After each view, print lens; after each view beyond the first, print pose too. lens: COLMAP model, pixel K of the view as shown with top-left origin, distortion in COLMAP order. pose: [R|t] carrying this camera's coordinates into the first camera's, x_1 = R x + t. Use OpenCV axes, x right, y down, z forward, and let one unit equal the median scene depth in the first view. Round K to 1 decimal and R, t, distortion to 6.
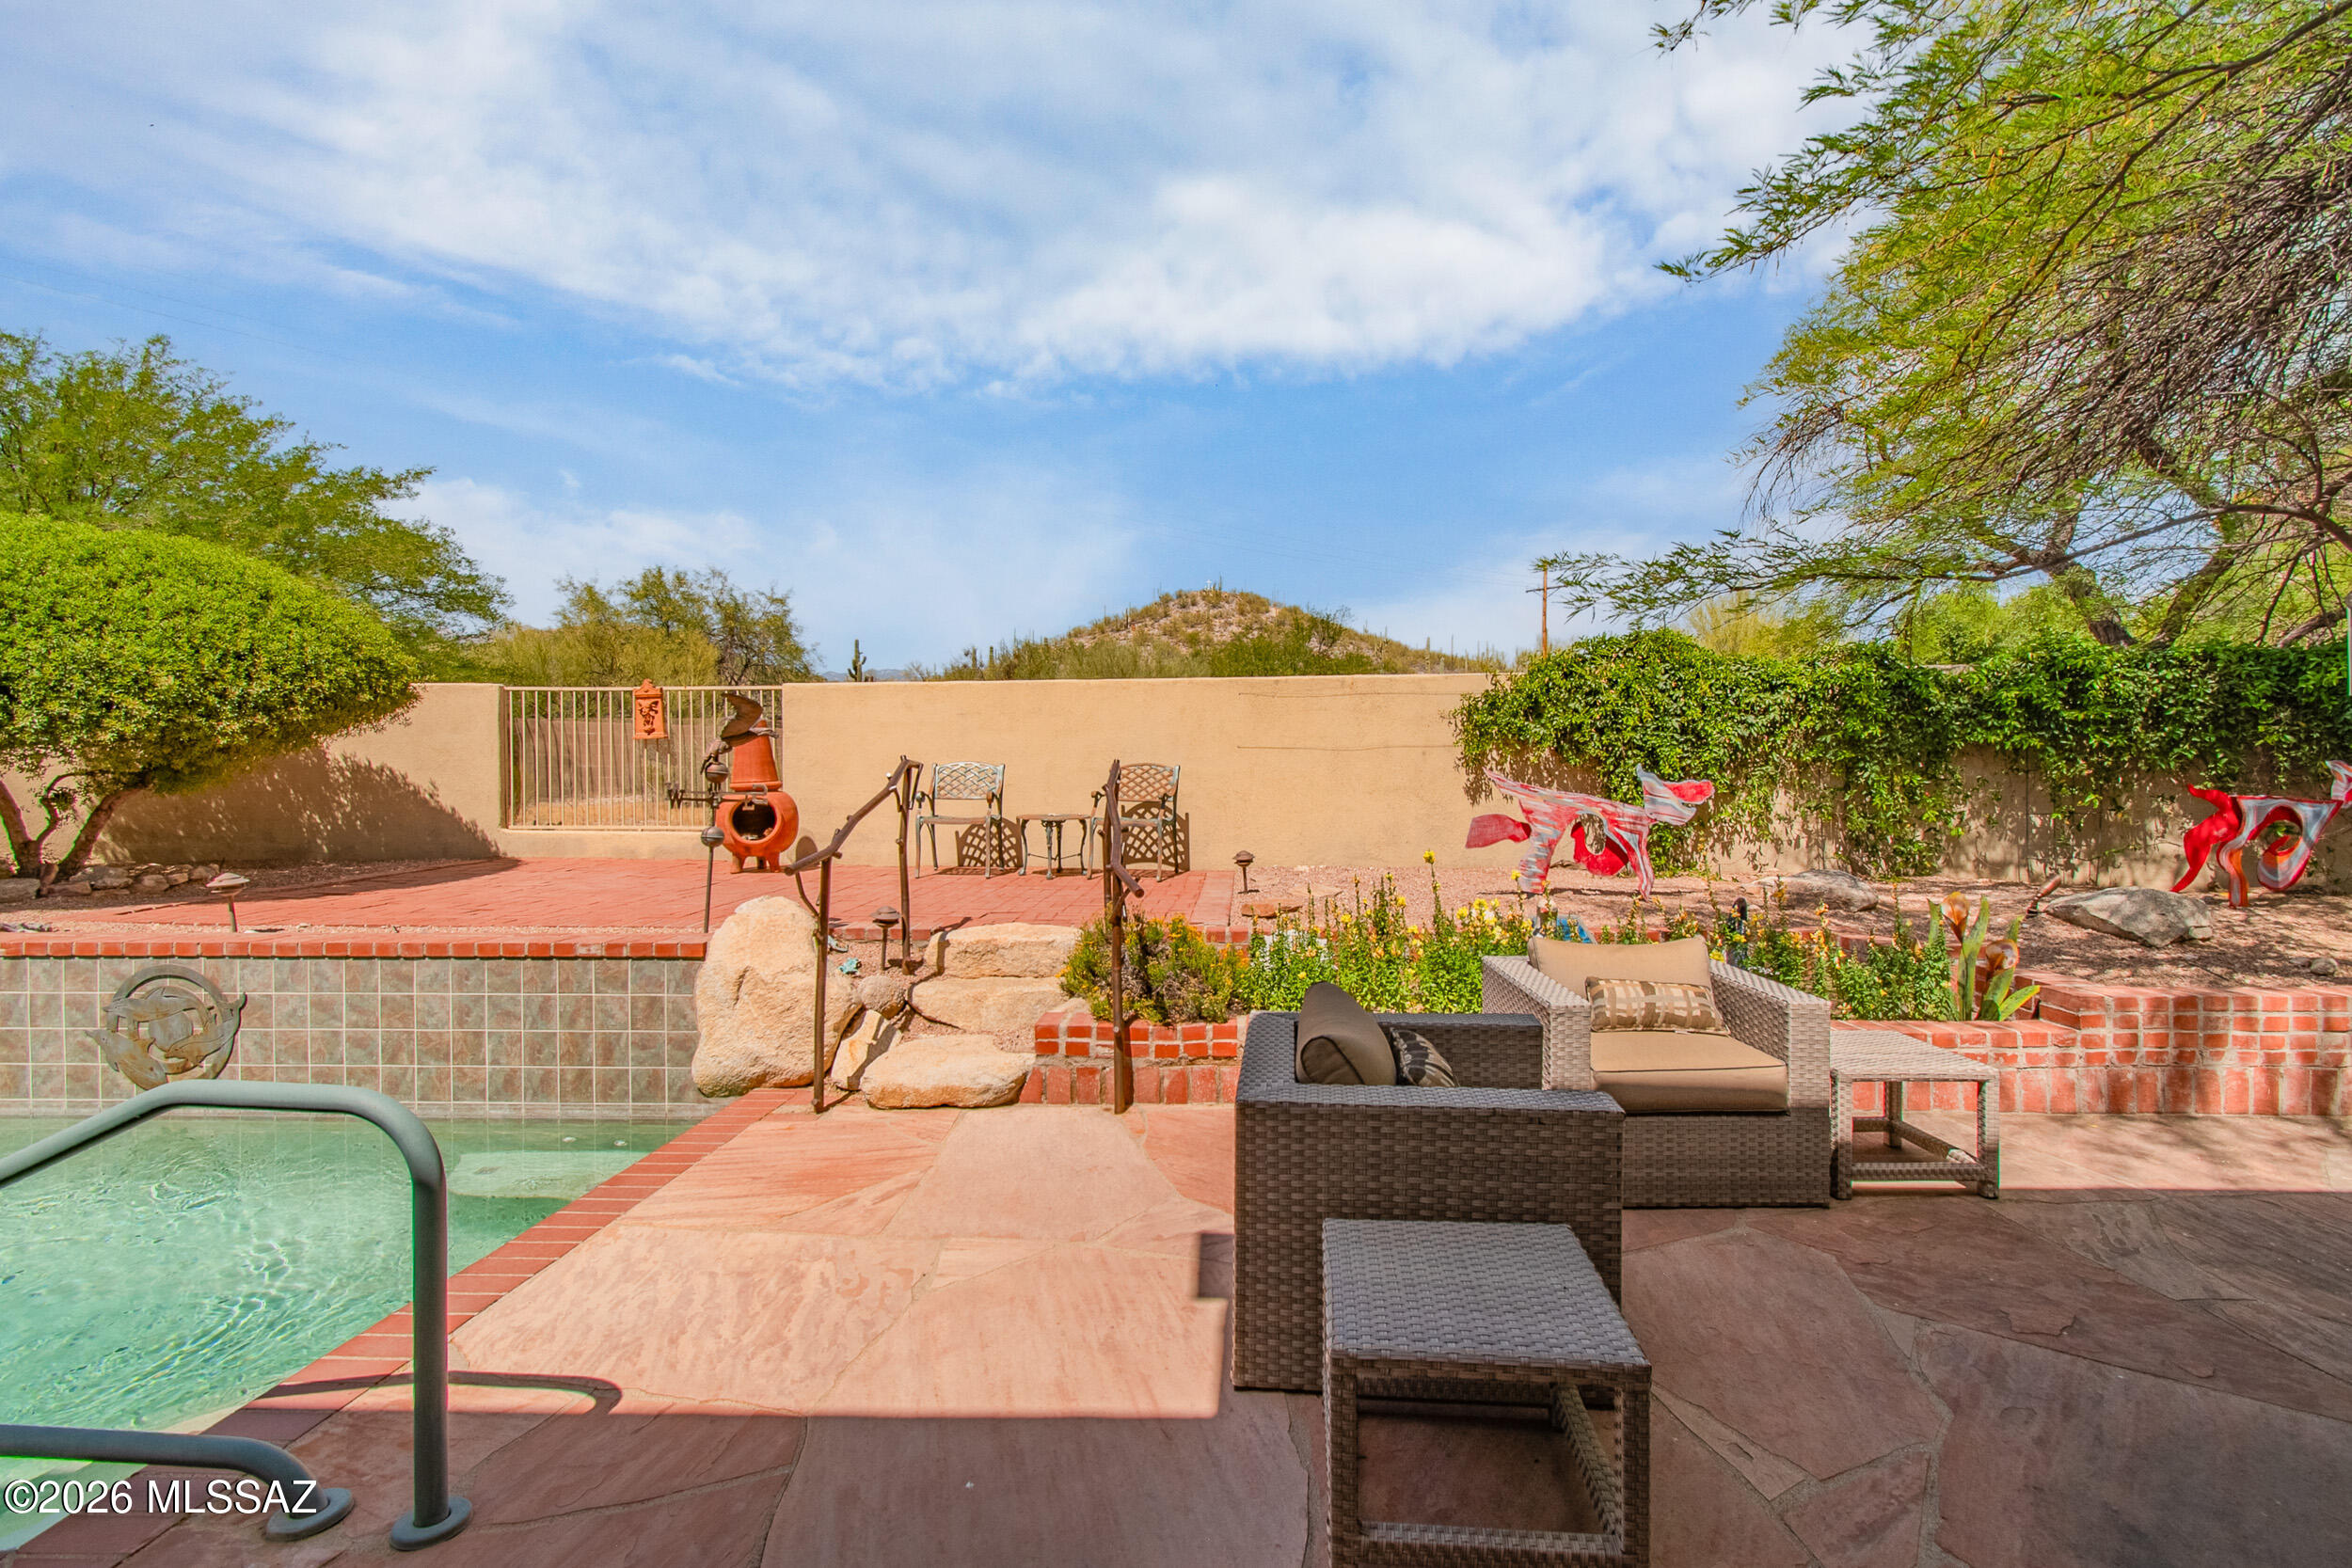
lens RADIAL K [[1065.8, 0, 1213.8], [0, 1065.8, 787.9], [0, 0, 1]] dist [0.003808, -0.000744]
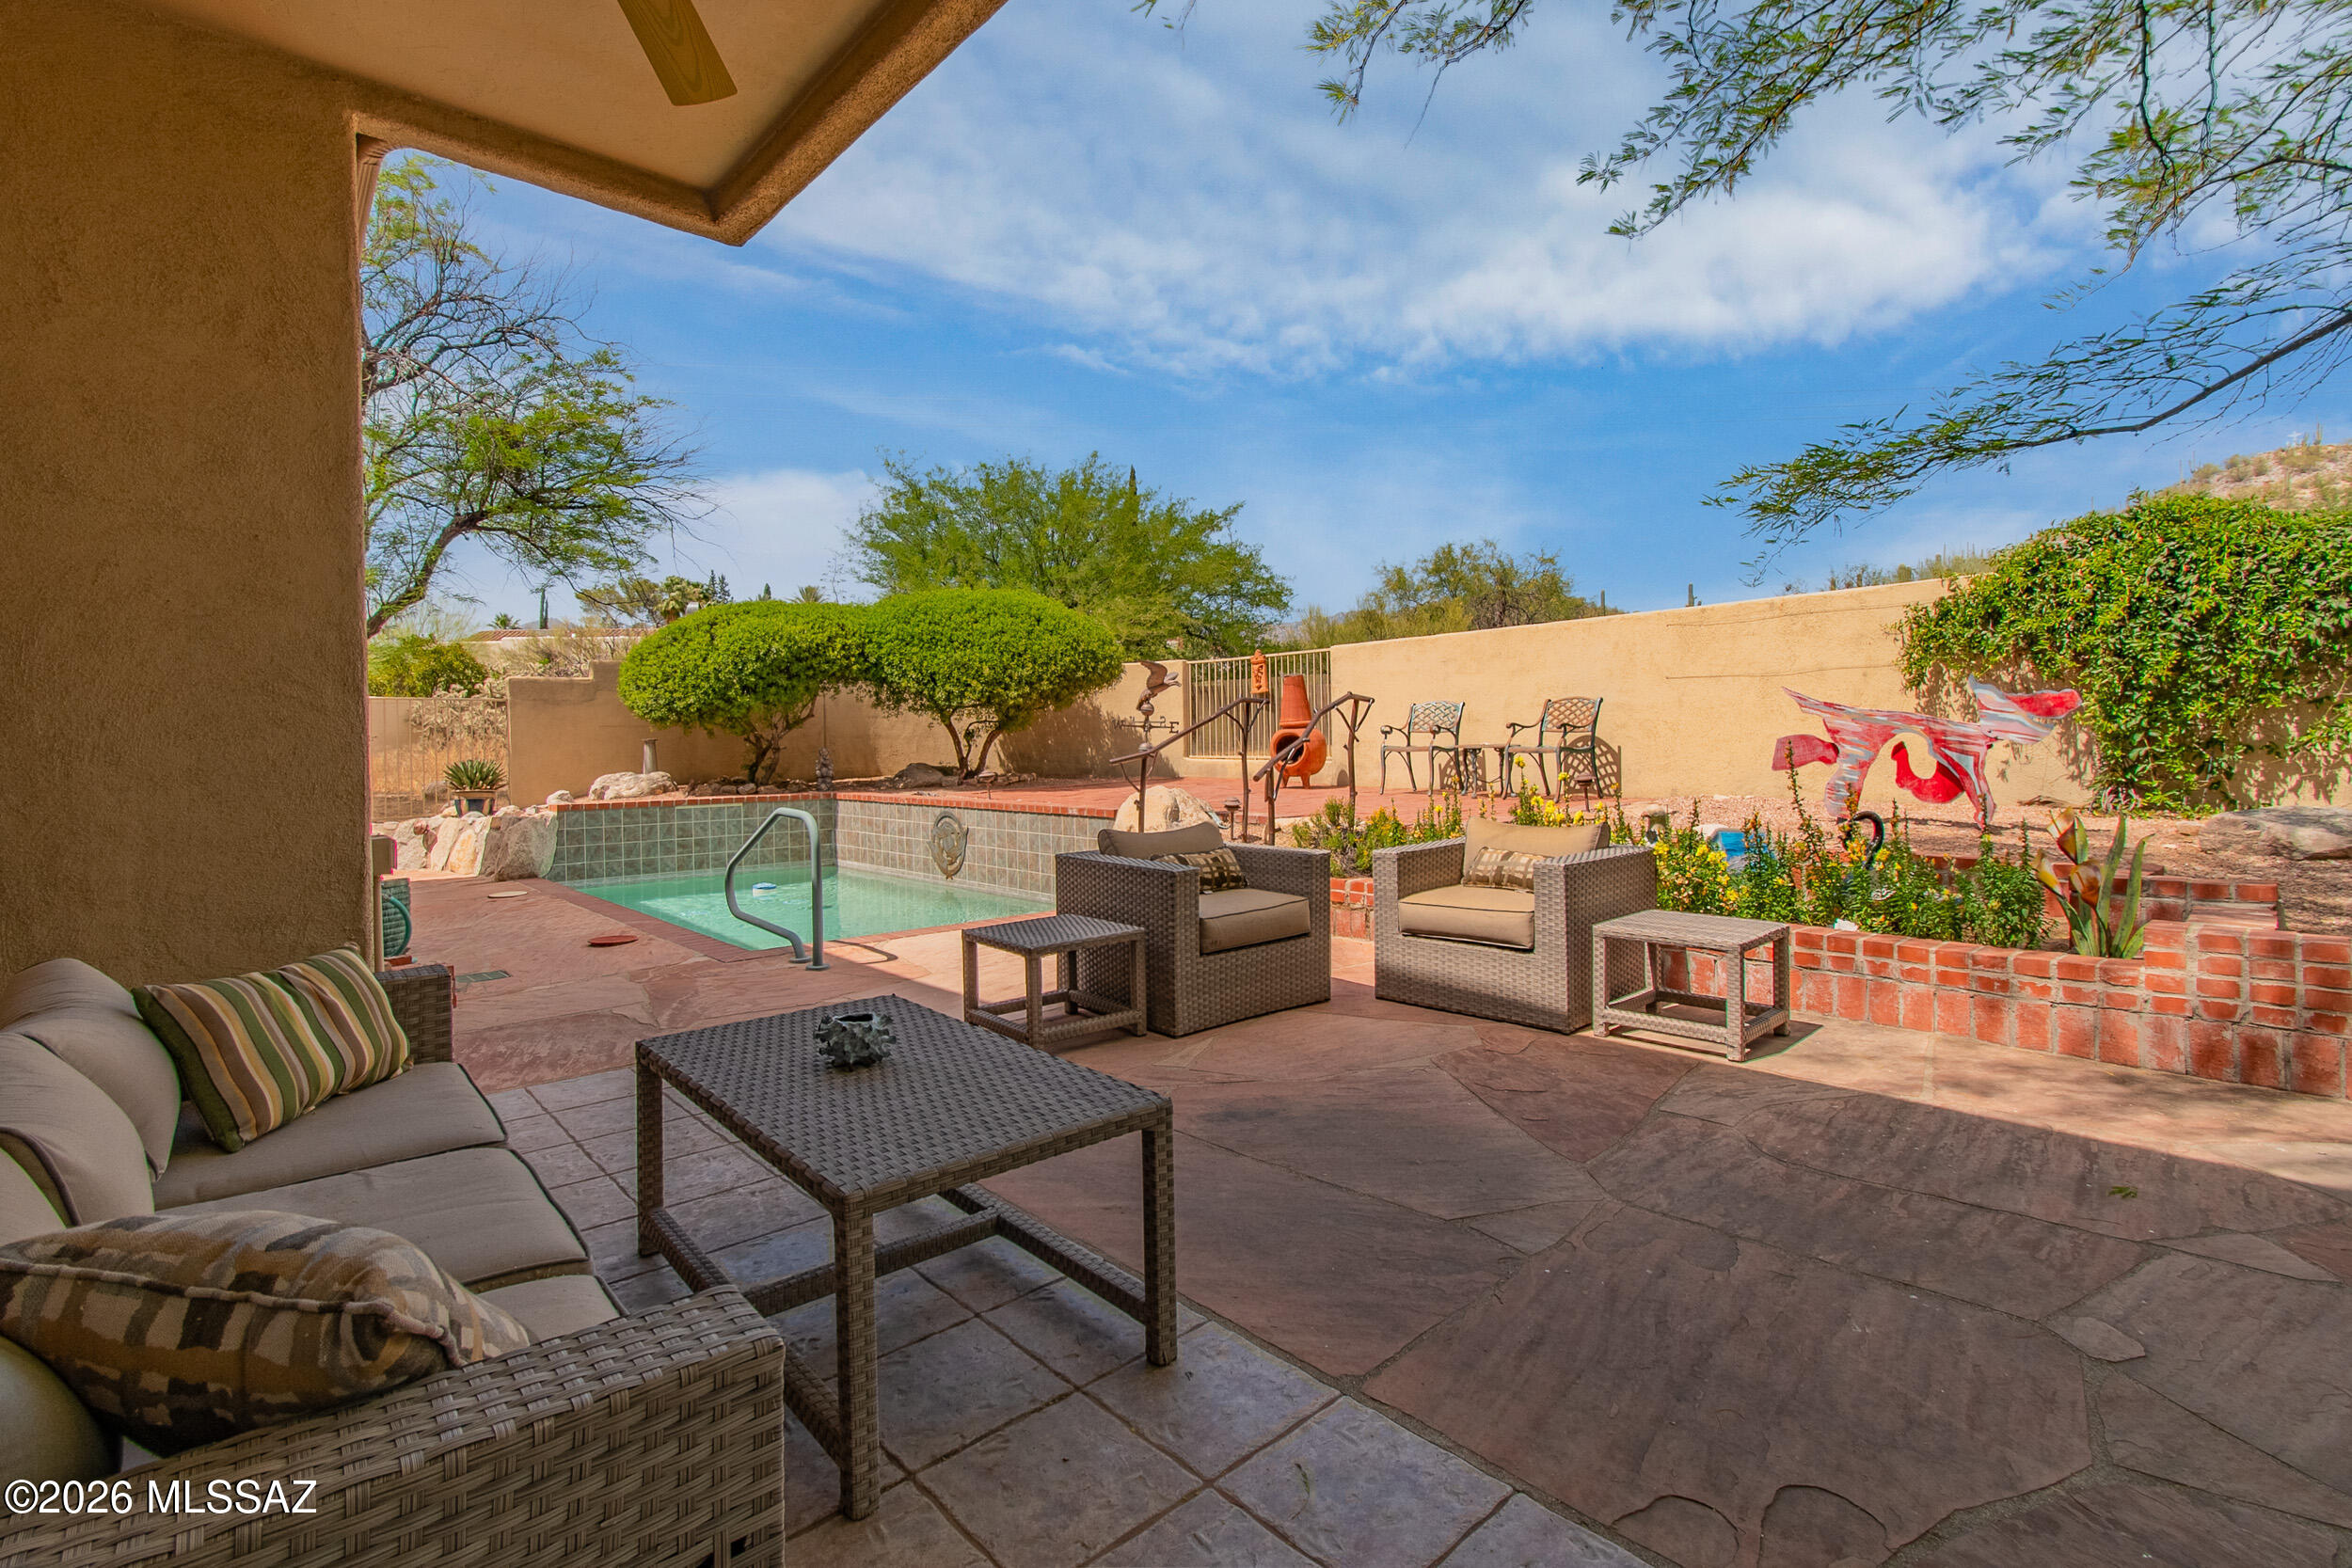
lens RADIAL K [[1092.3, 0, 1154.8], [0, 1092.3, 751.5], [0, 0, 1]] dist [-0.000236, 0.000101]
pose [[0.680535, -0.000130, -0.732716, 0.810185], [0.004621, 0.999981, 0.004114, 0.045638], [0.732701, -0.006186, 0.680522, -0.124230]]
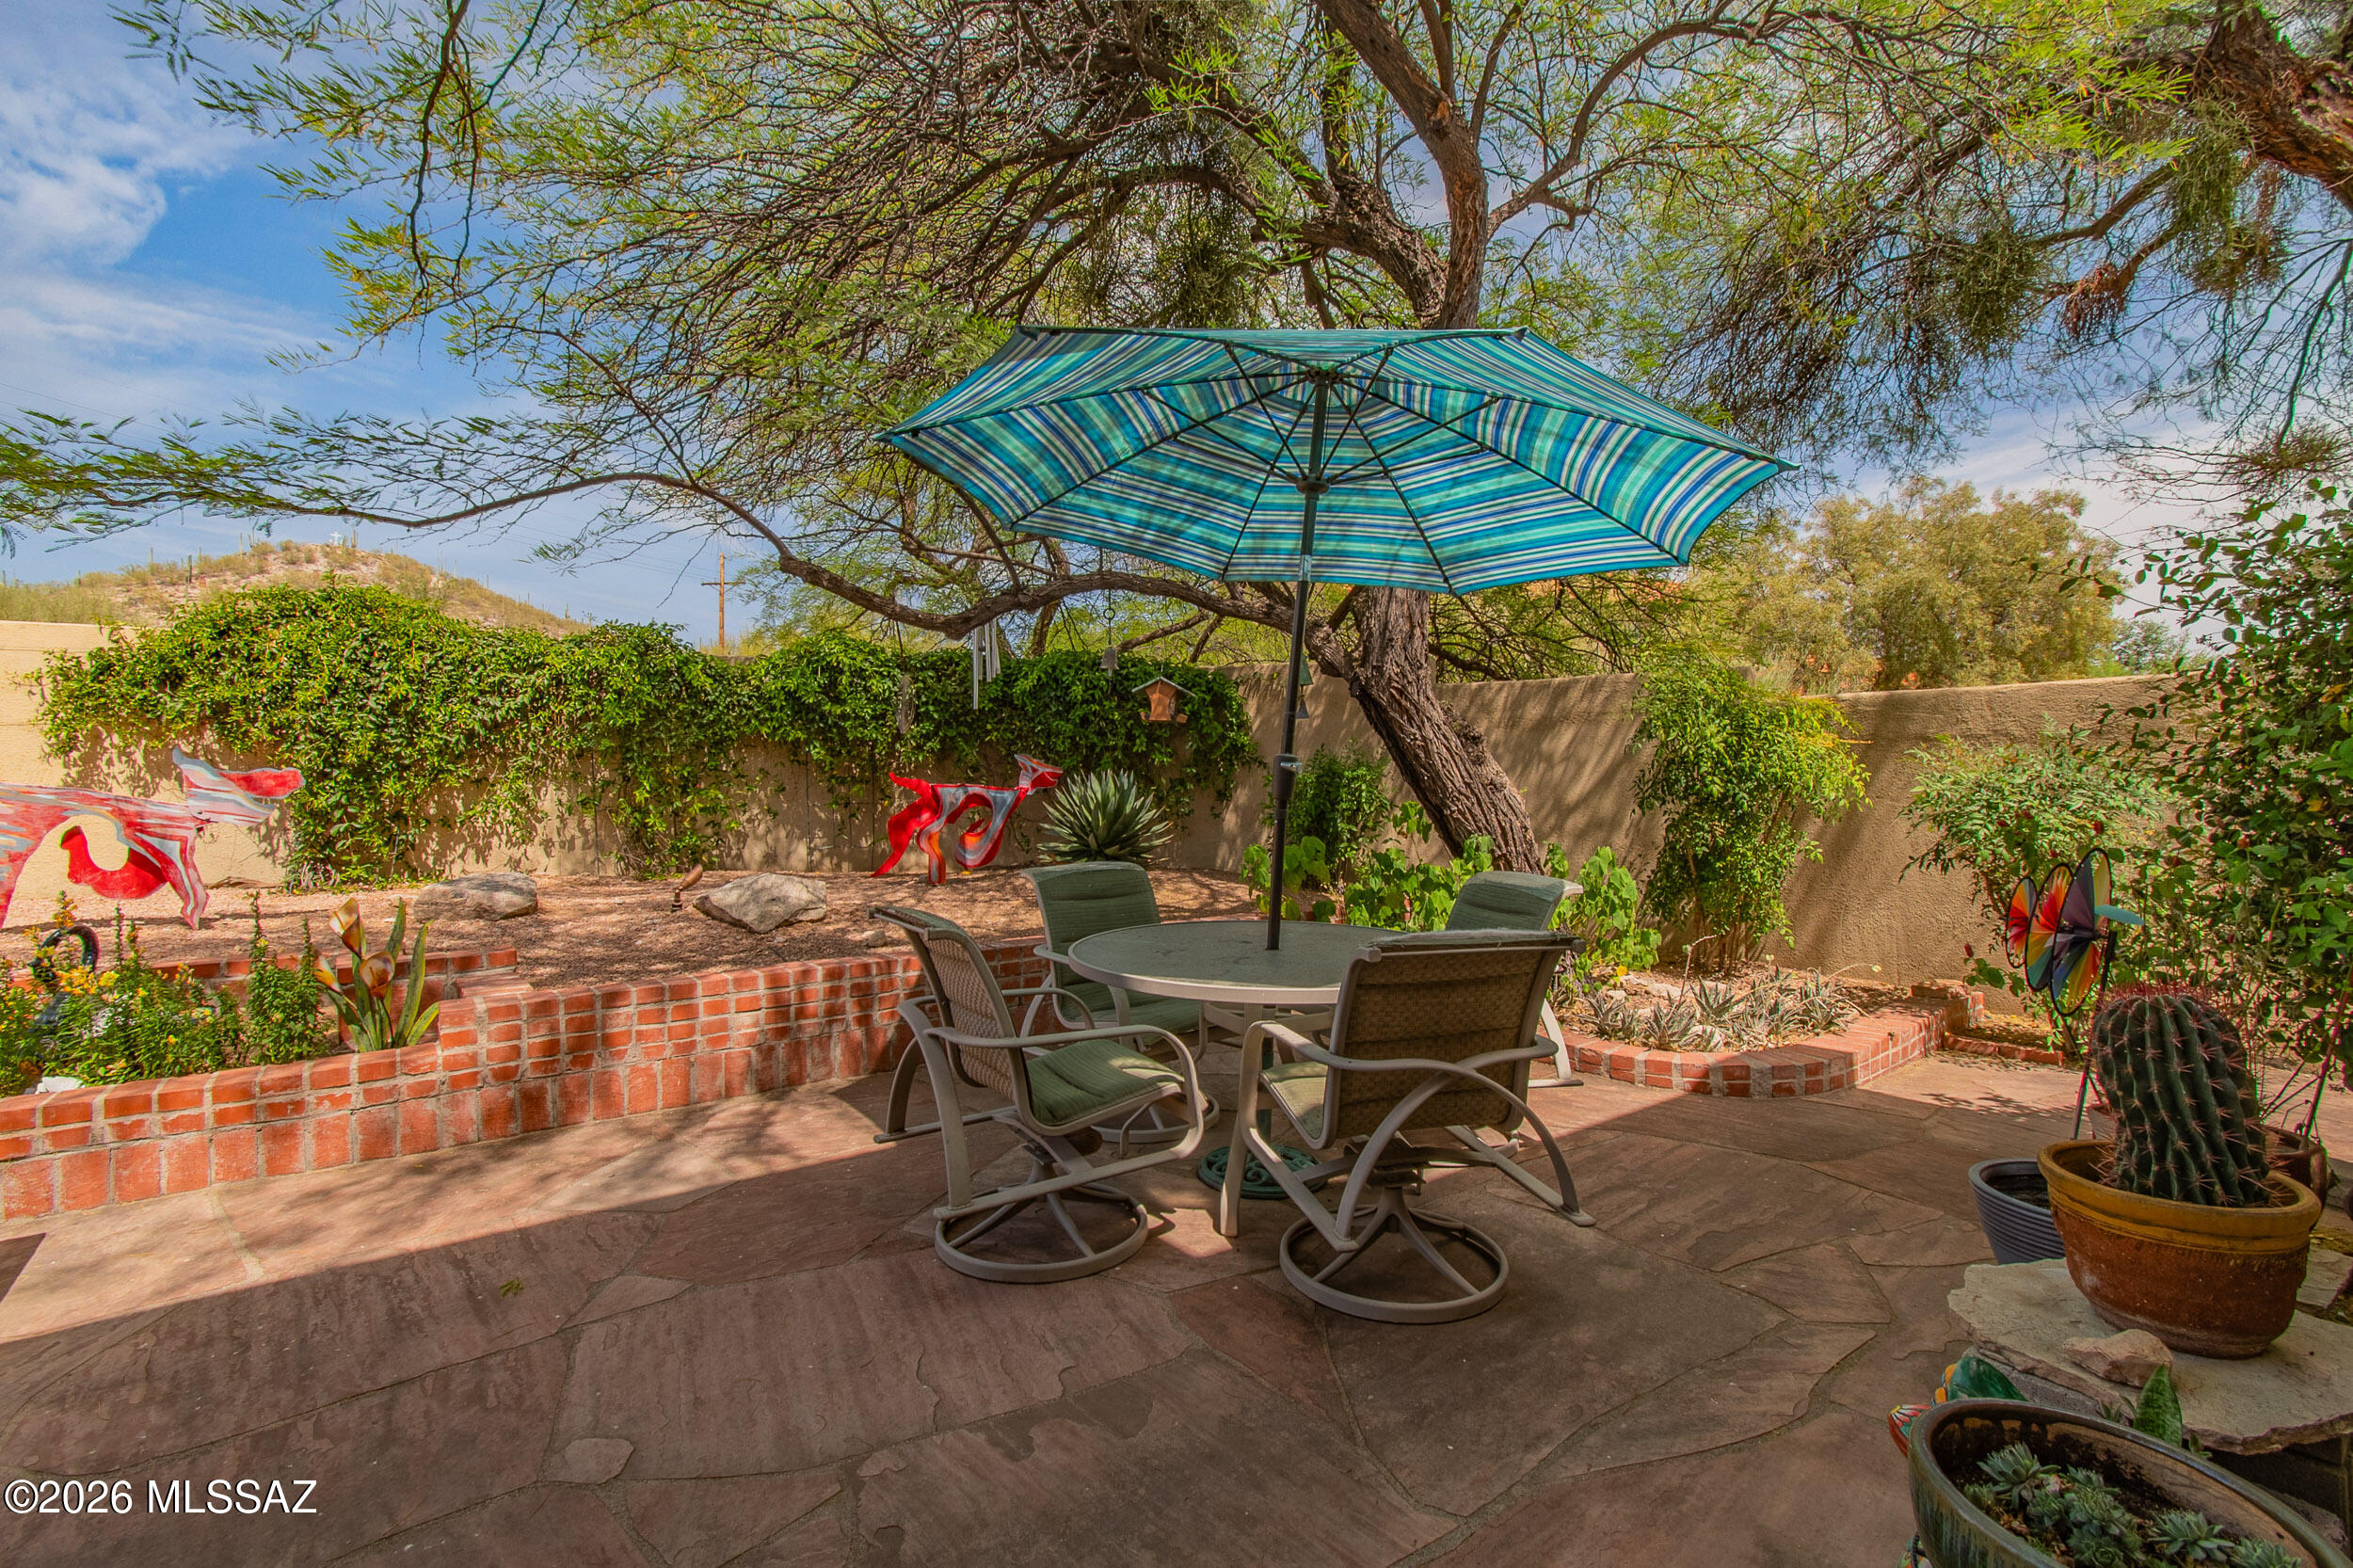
lens RADIAL K [[1052.3, 0, 1187.9], [0, 1052.3, 789.2], [0, 0, 1]] dist [0.002315, -0.000062]
pose [[0.787550, -0.009974, 0.616170, 0.680330], [0.011552, 0.999932, 0.001421, 0.019765], [-0.616142, 0.005999, 0.787612, -0.032097]]
